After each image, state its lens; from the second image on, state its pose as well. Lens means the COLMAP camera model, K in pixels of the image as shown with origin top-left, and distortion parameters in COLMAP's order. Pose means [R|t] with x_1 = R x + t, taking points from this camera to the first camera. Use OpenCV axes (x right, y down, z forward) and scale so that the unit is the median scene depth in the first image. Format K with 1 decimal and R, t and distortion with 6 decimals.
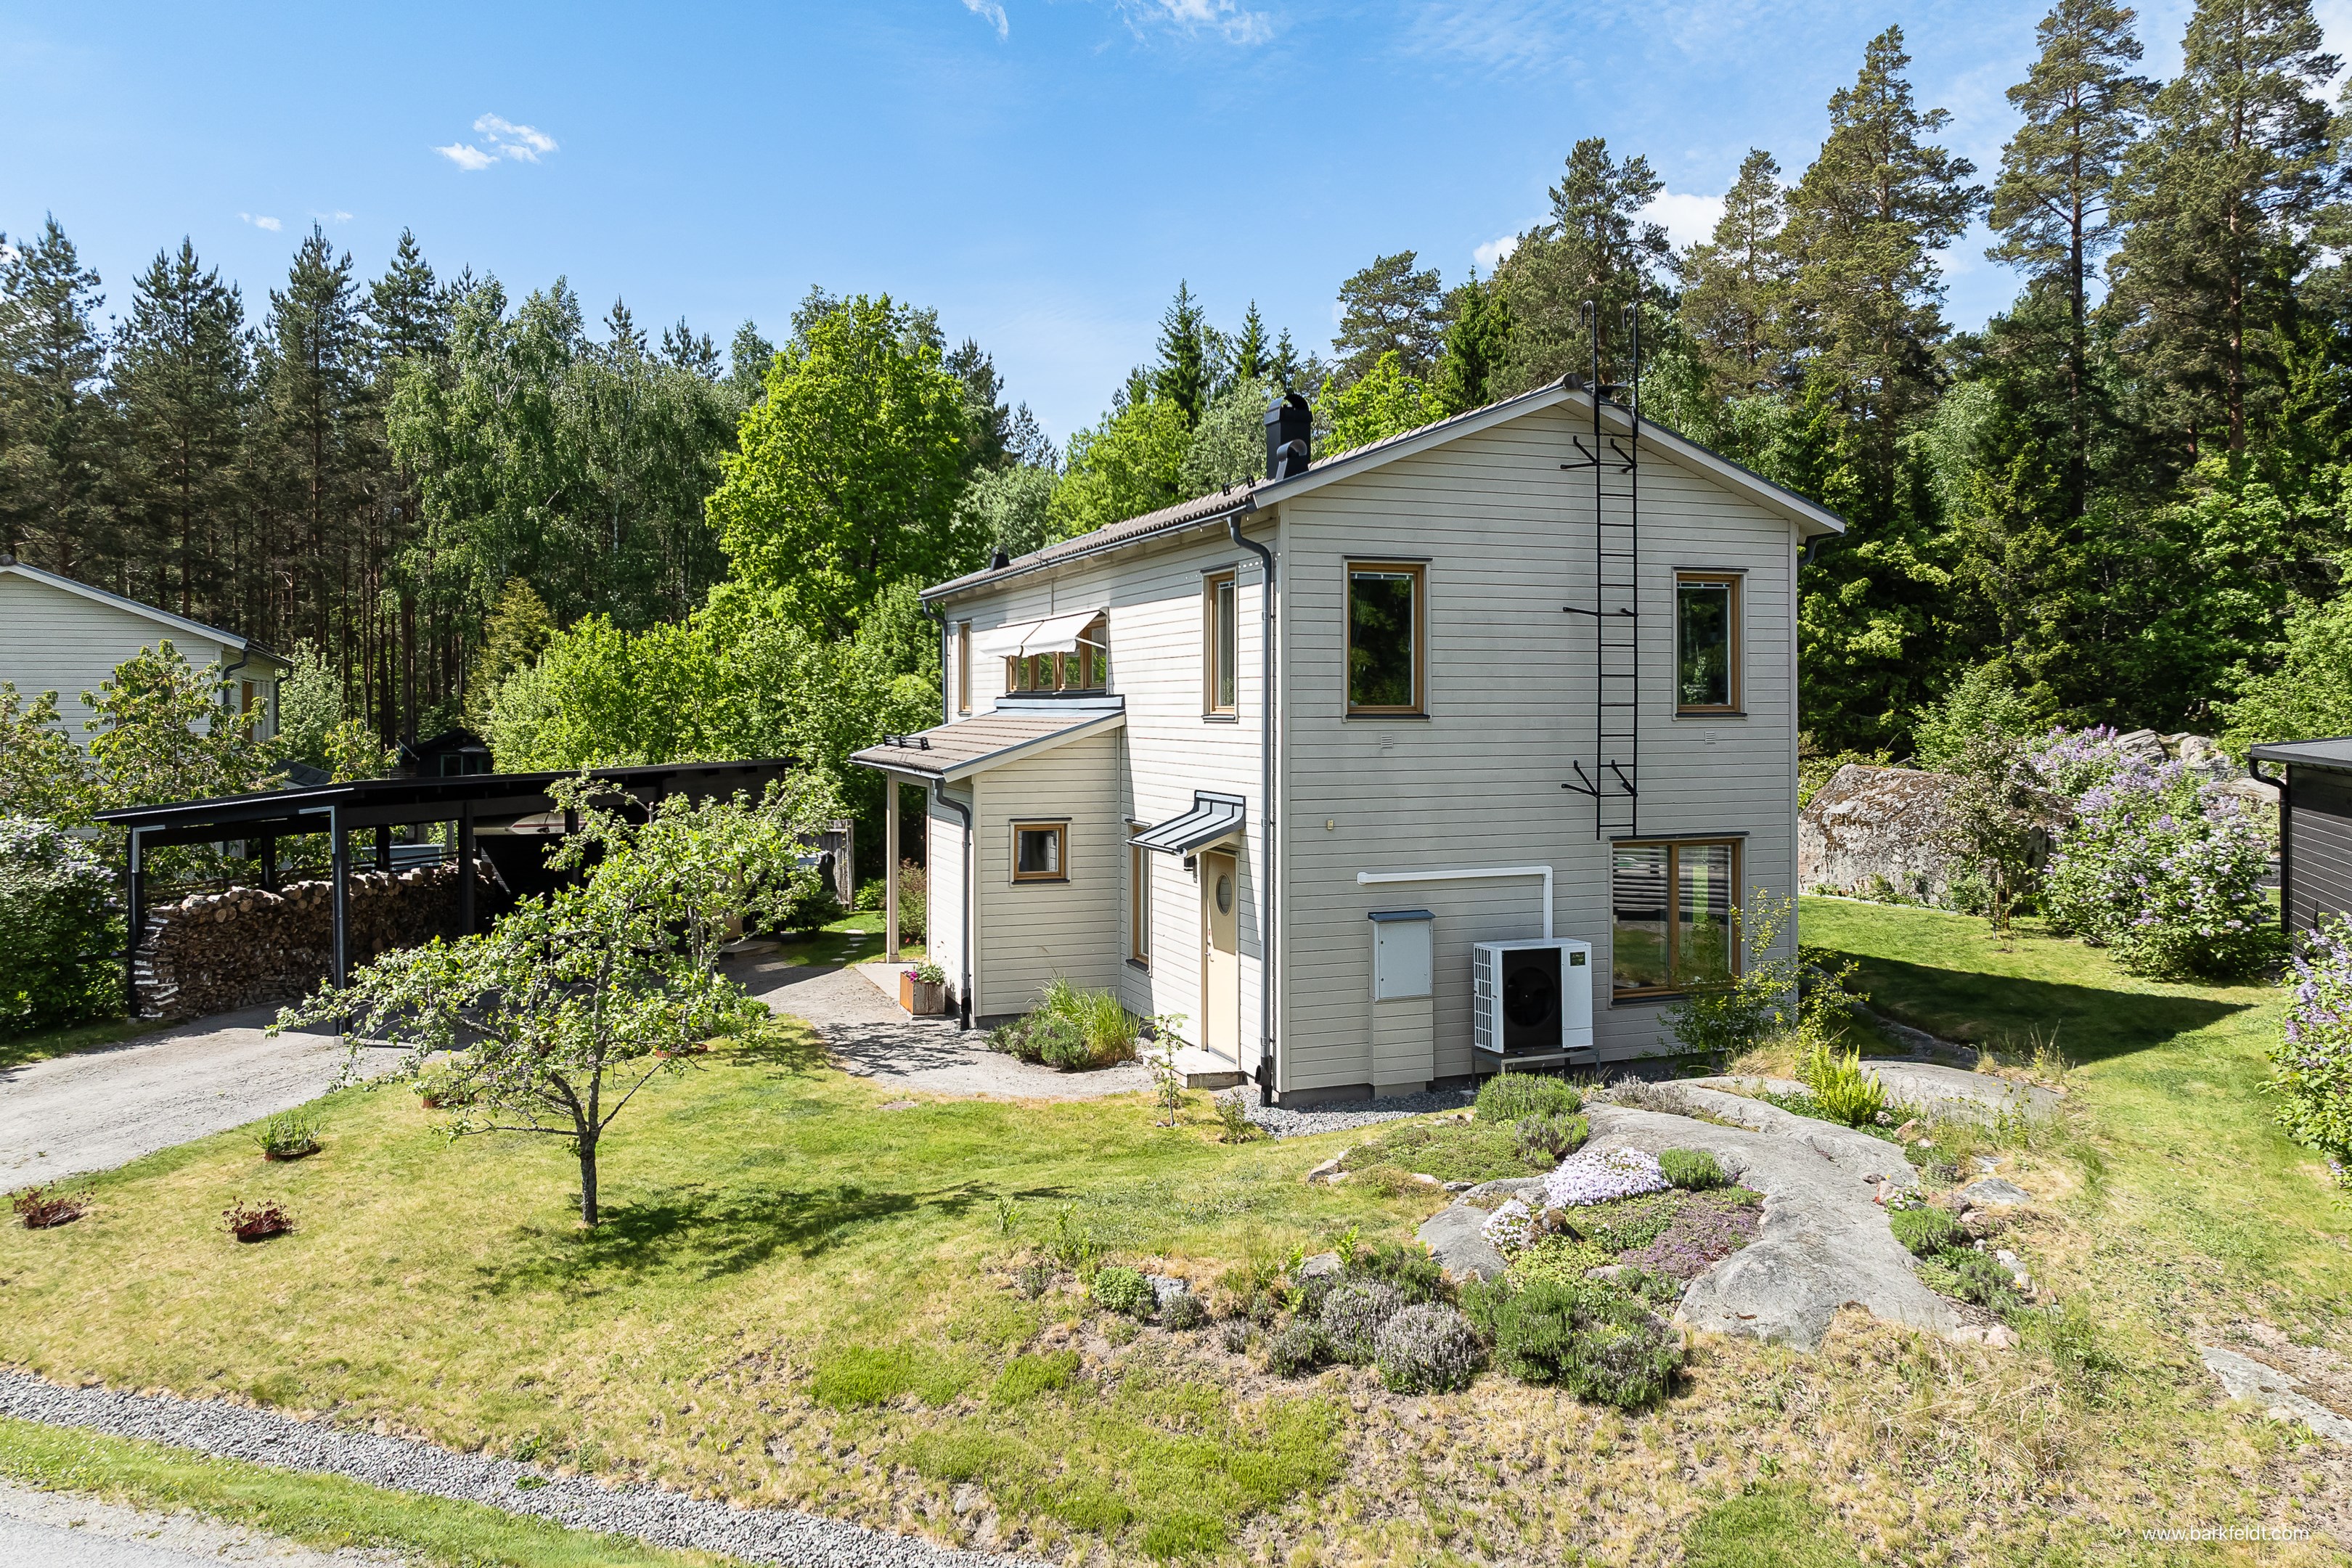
lens RADIAL K [[1694.0, 0, 1174.4], [0, 1694.0, 726.7], [0, 0, 1]] dist [-0.038501, -0.002831]
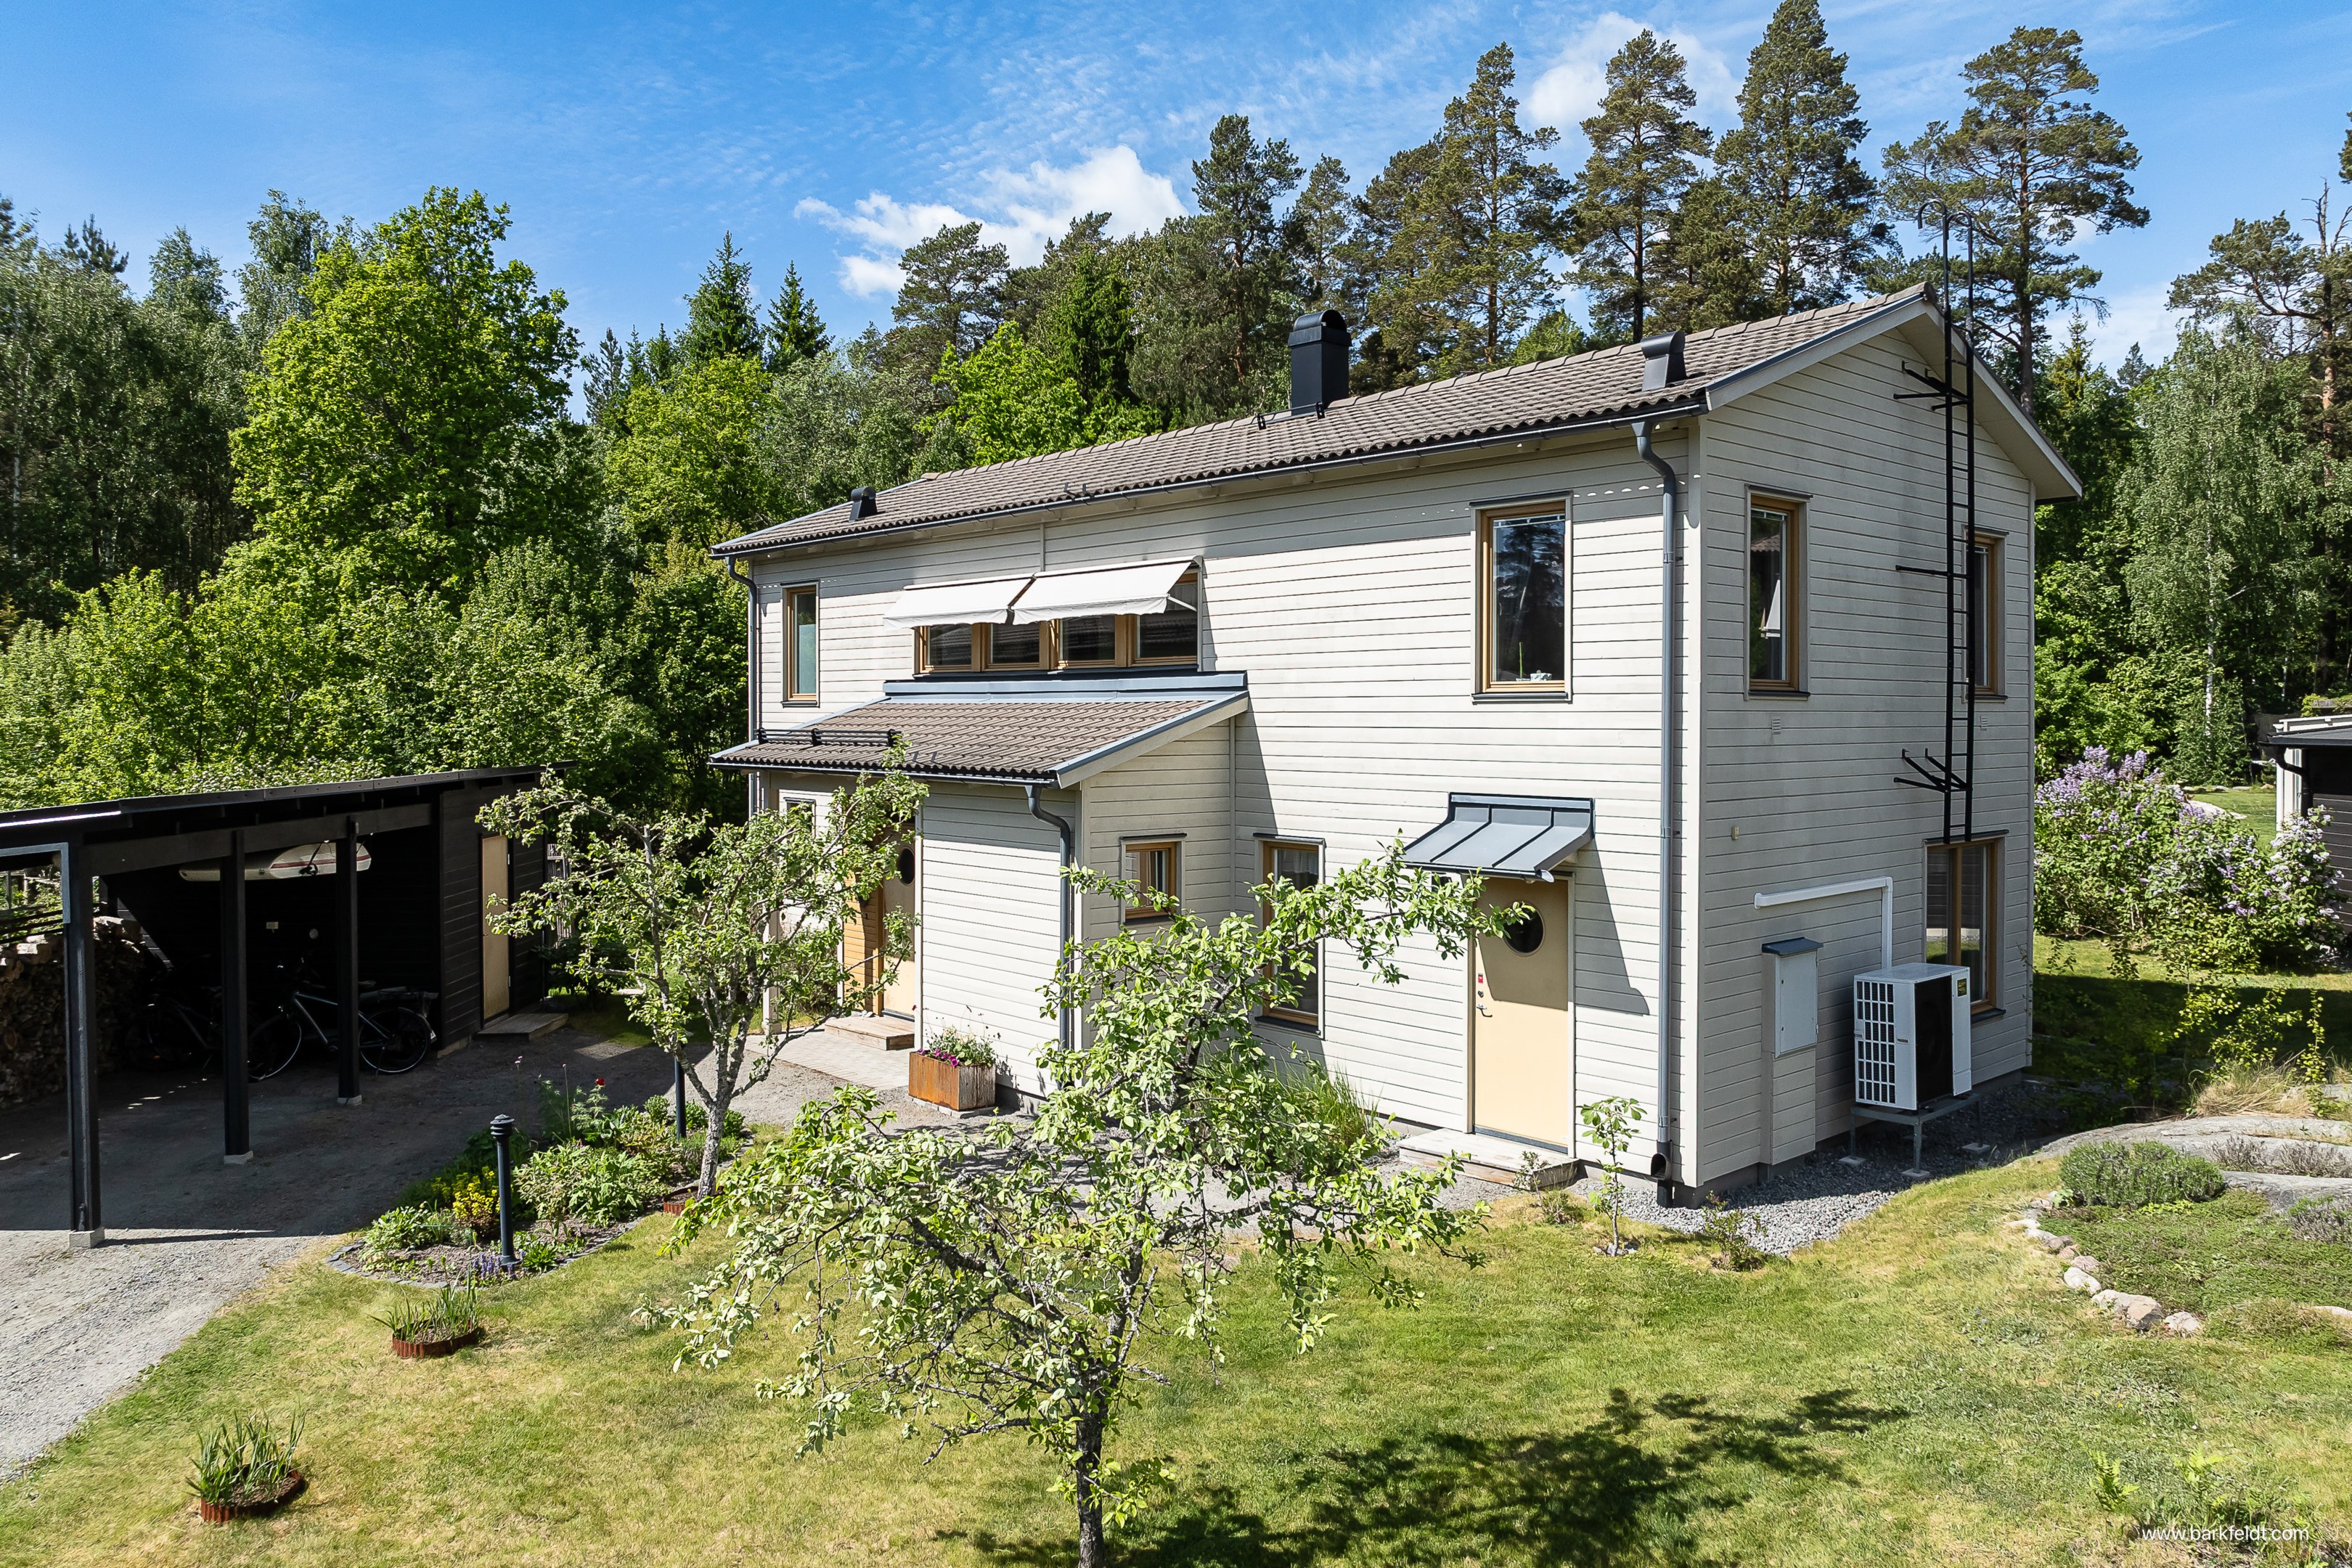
lens RADIAL K [[1694.0, 0, 1174.4], [0, 1694.0, 726.7], [0, 0, 1]] dist [-0.038501, -0.002831]
pose [[0.931522, -0.000725, 0.363685, -0.246609], [0.002724, 0.999984, -0.004983, 0.007325], [-0.363675, 0.005632, 0.931509, 0.219617]]
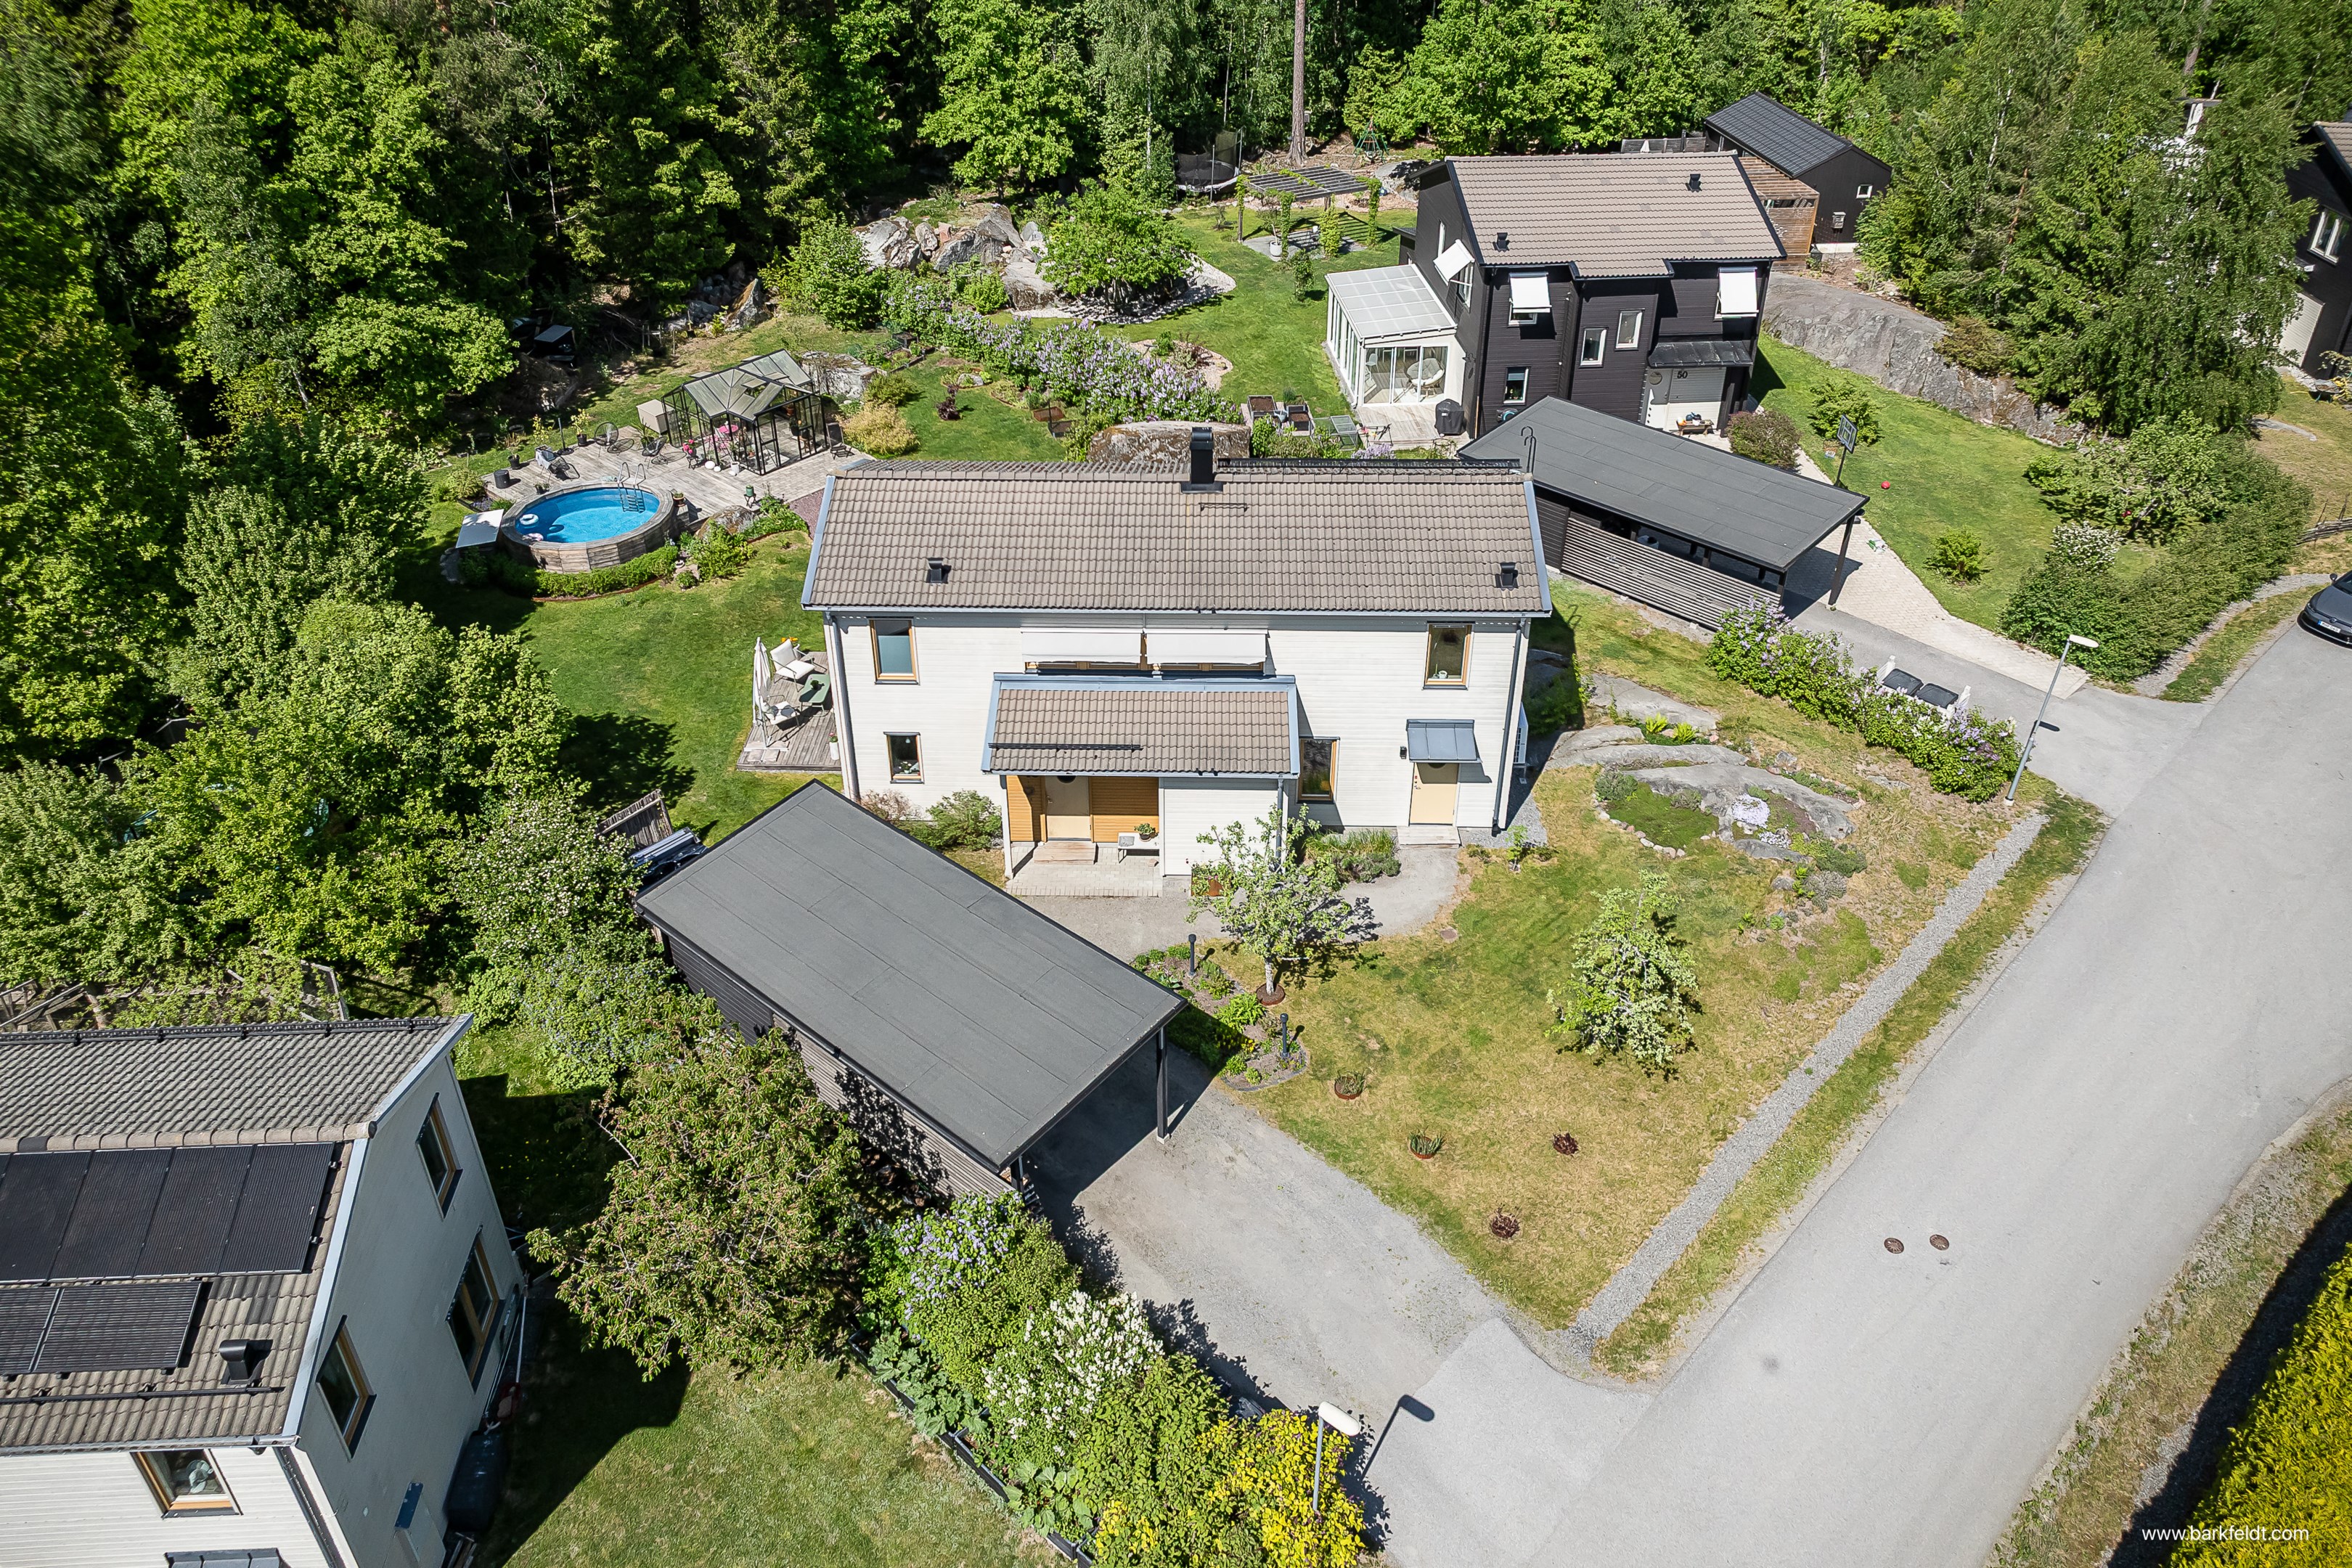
lens RADIAL K [[1707.5, 0, 1279.0], [0, 1707.5, 781.2], [0, 0, 1]] dist [-0.033763, -0.000903]
pose [[0.332984, -0.519107, 0.787178, -1.026514], [0.001511, 0.835112, 0.550078, -0.622834], [-0.942931, -0.181978, 0.278864, 0.383234]]
